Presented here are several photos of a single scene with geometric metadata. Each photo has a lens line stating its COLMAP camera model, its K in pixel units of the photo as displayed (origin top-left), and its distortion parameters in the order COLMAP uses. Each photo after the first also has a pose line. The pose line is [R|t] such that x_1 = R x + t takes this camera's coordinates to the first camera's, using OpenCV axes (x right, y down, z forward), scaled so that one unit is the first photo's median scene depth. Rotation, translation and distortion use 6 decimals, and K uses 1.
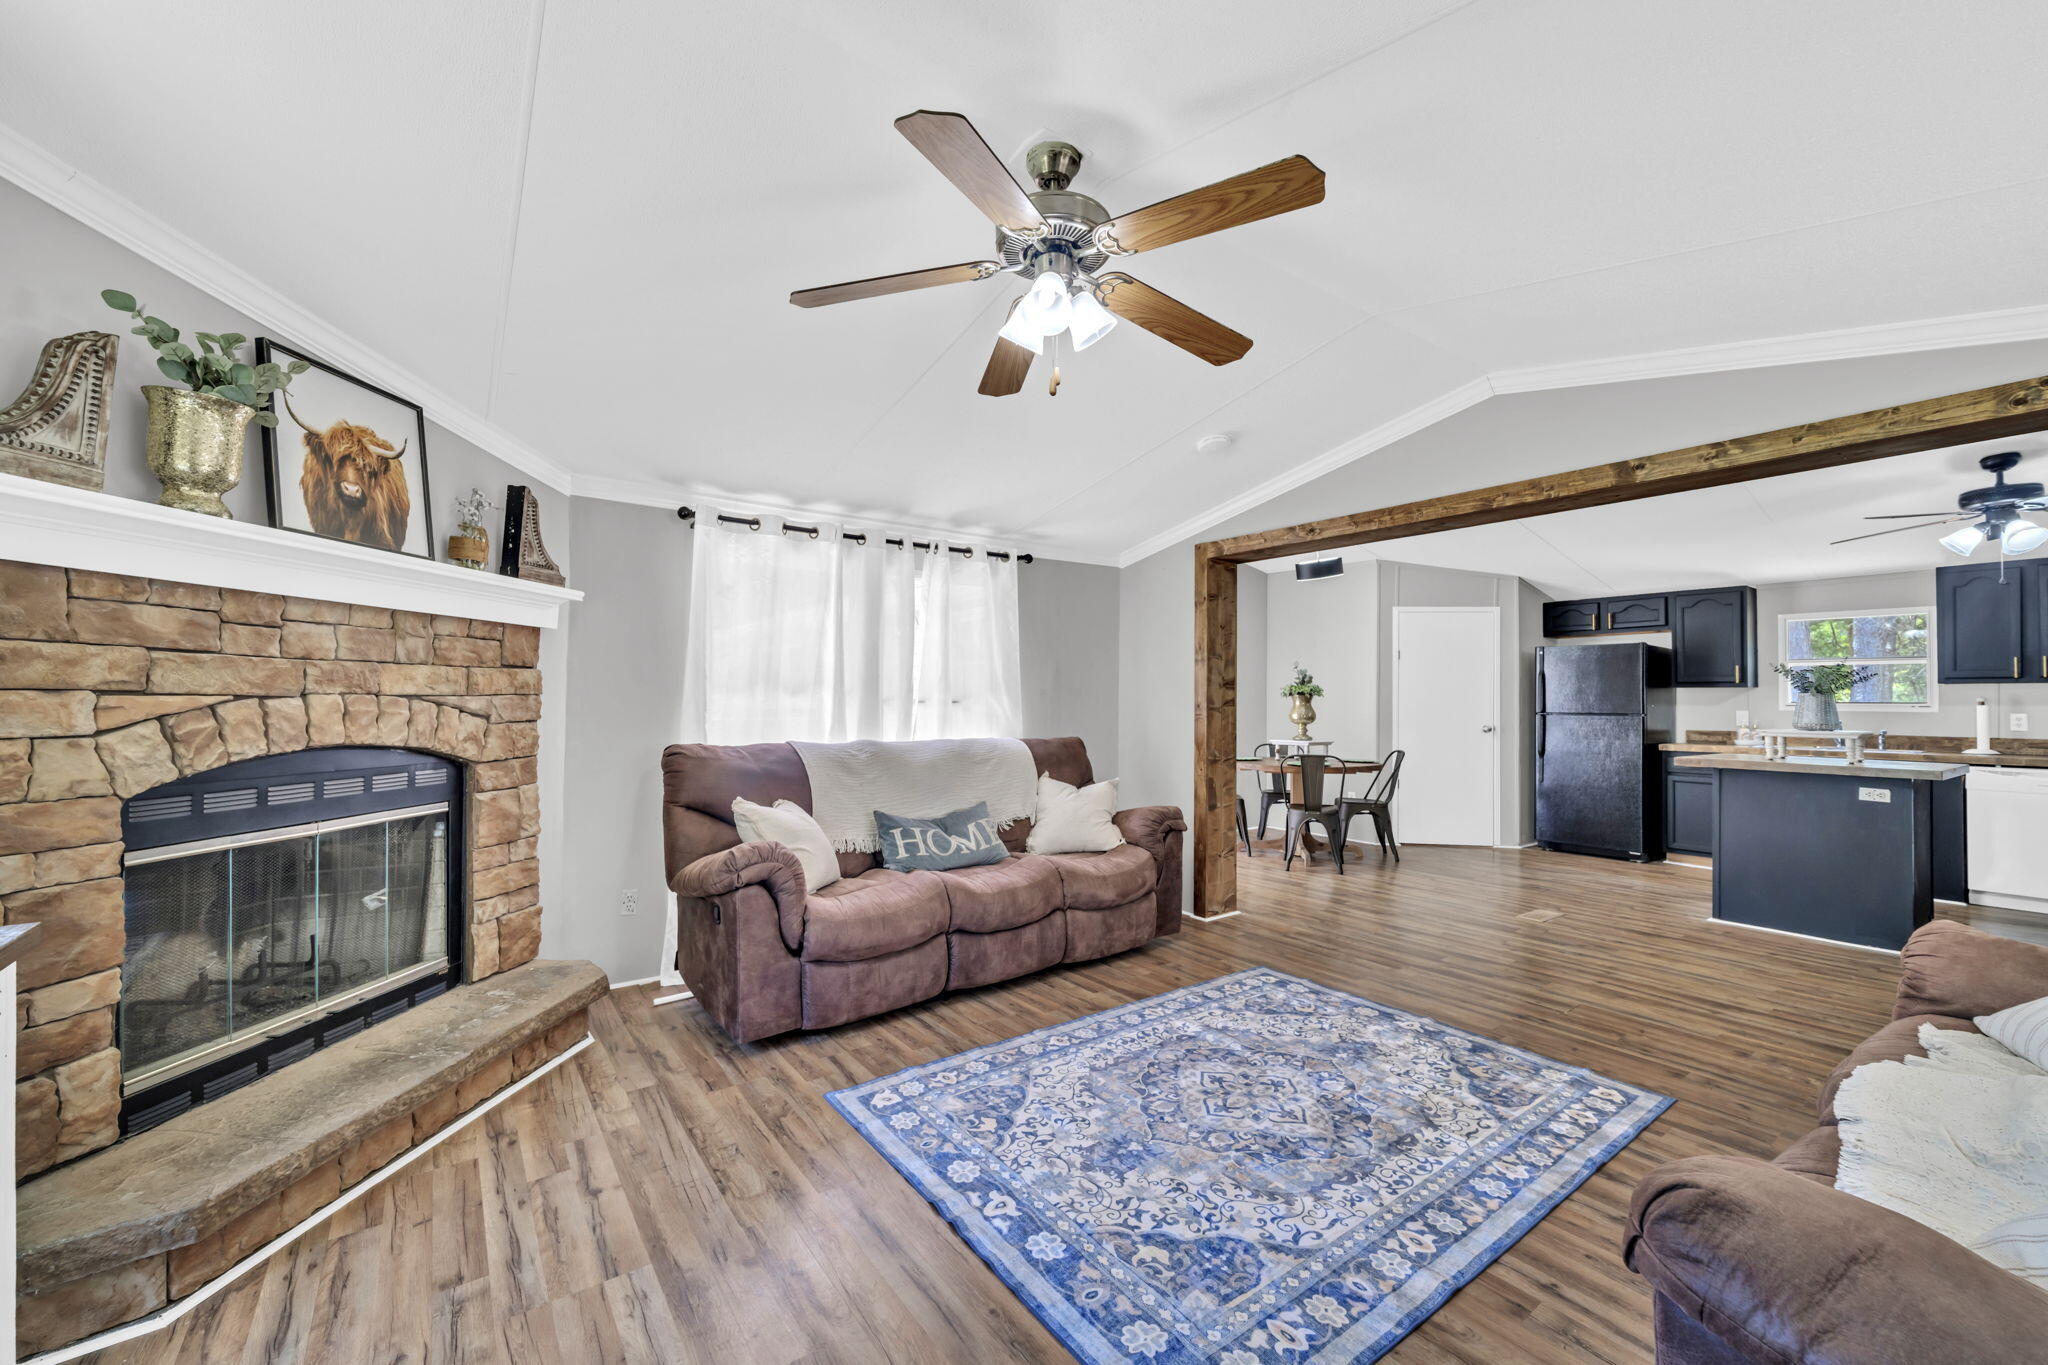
lens RADIAL K [[796.9, 0, 1024.0], [0, 796.9, 682.5], [0, 0, 1]] dist [-0.000068, -0.000319]
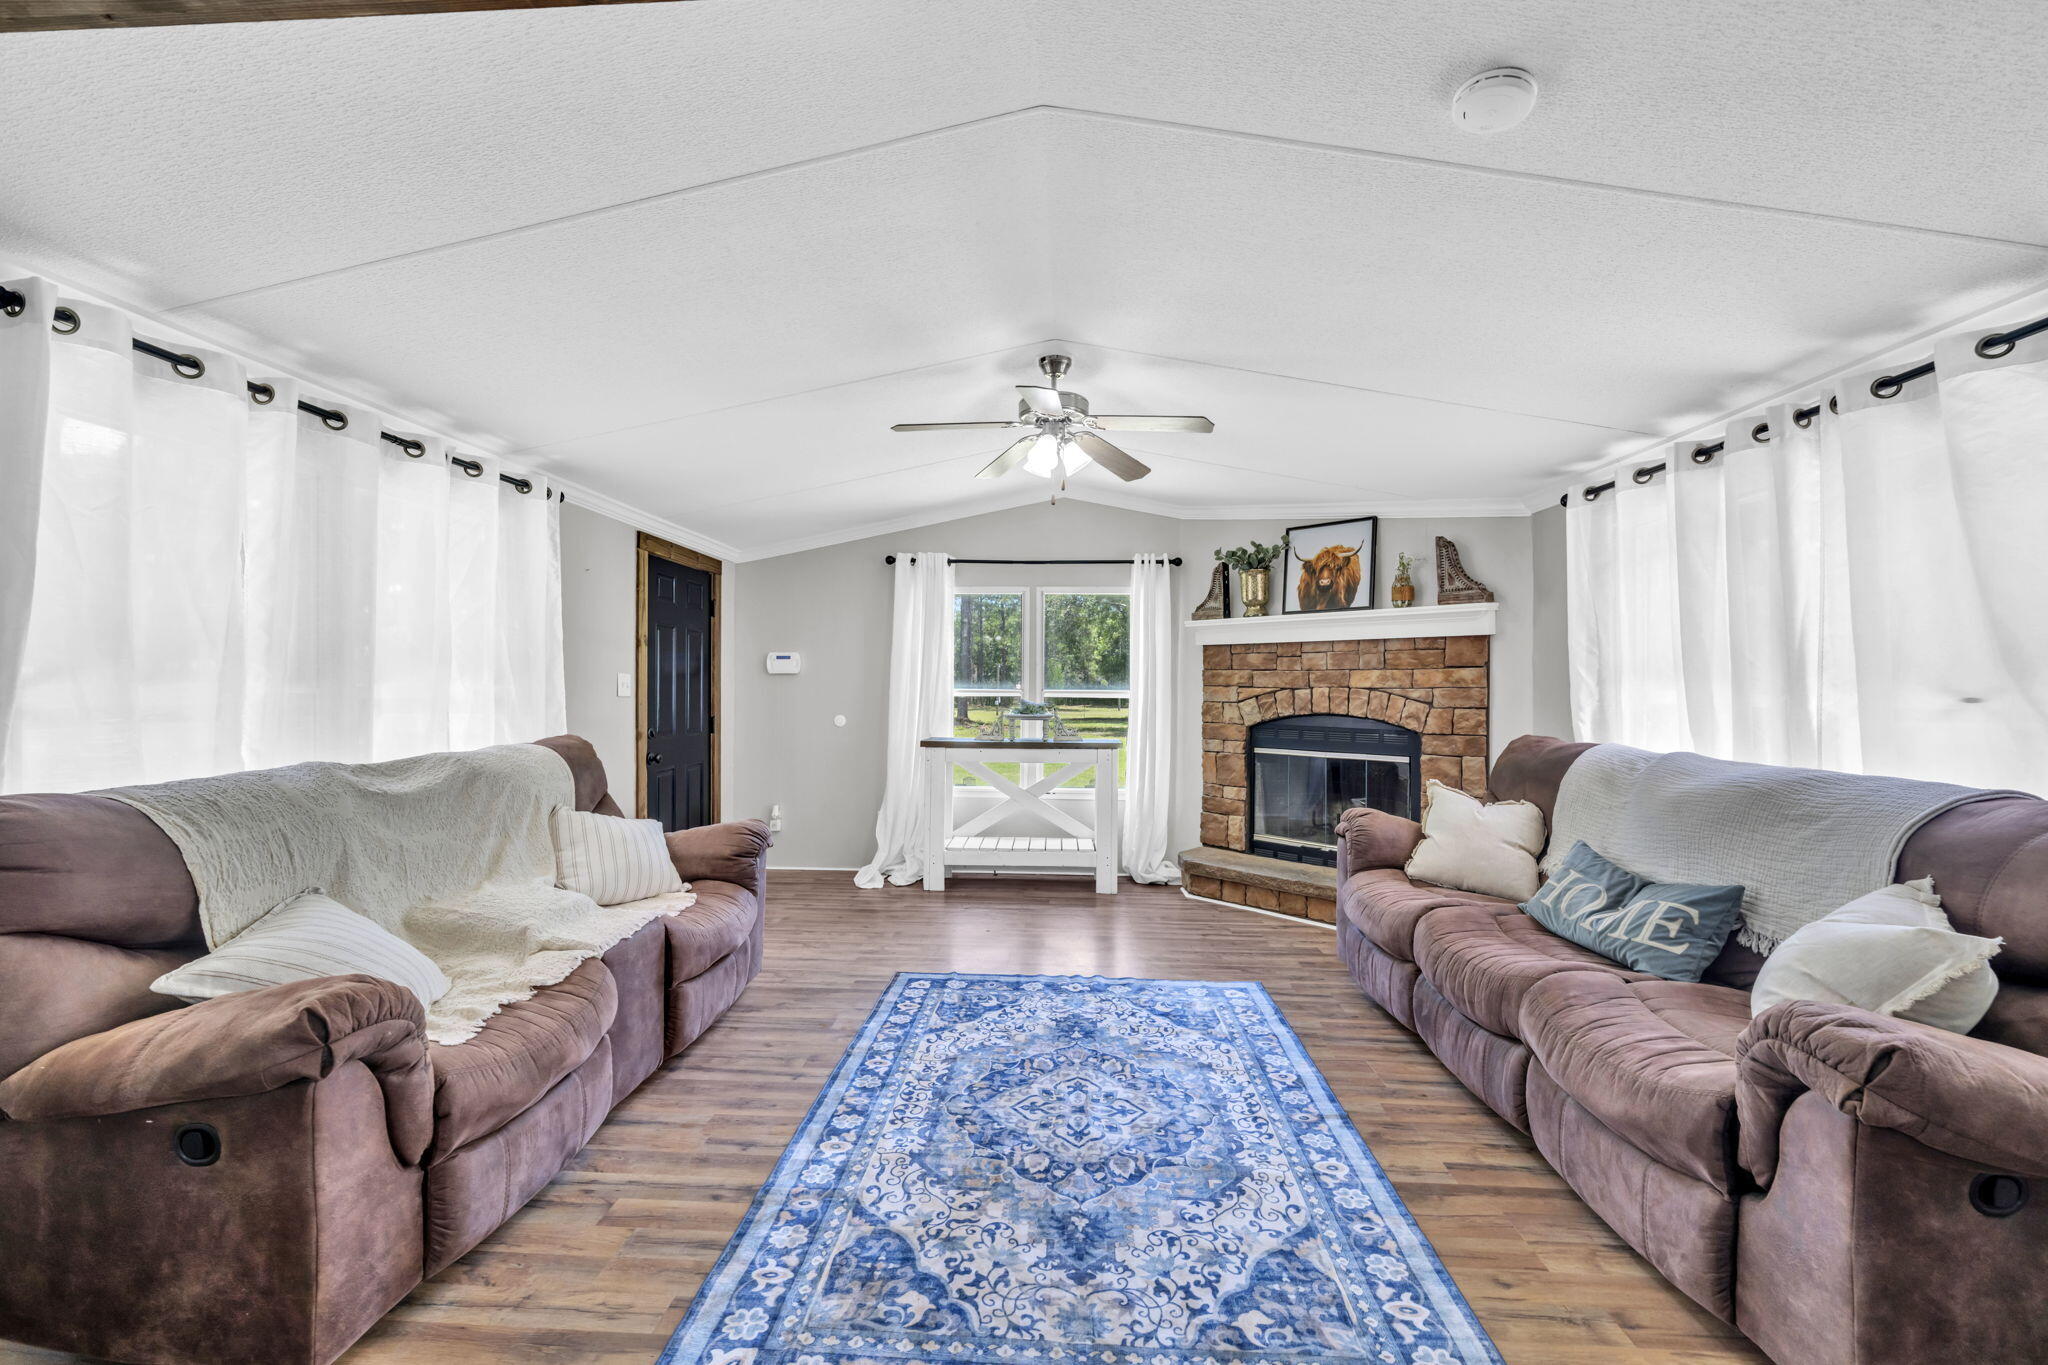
lens RADIAL K [[807.1, 0, 1024.0], [0, 807.1, 682.5], [0, 0, 1]] dist [-0.000617, -0.000029]
pose [[-0.632650, -0.009572, -0.774379, 1.061188], [0.007591, 0.999799, -0.018560, 0.031242], [0.774401, -0.017621, -0.632450, 1.552873]]
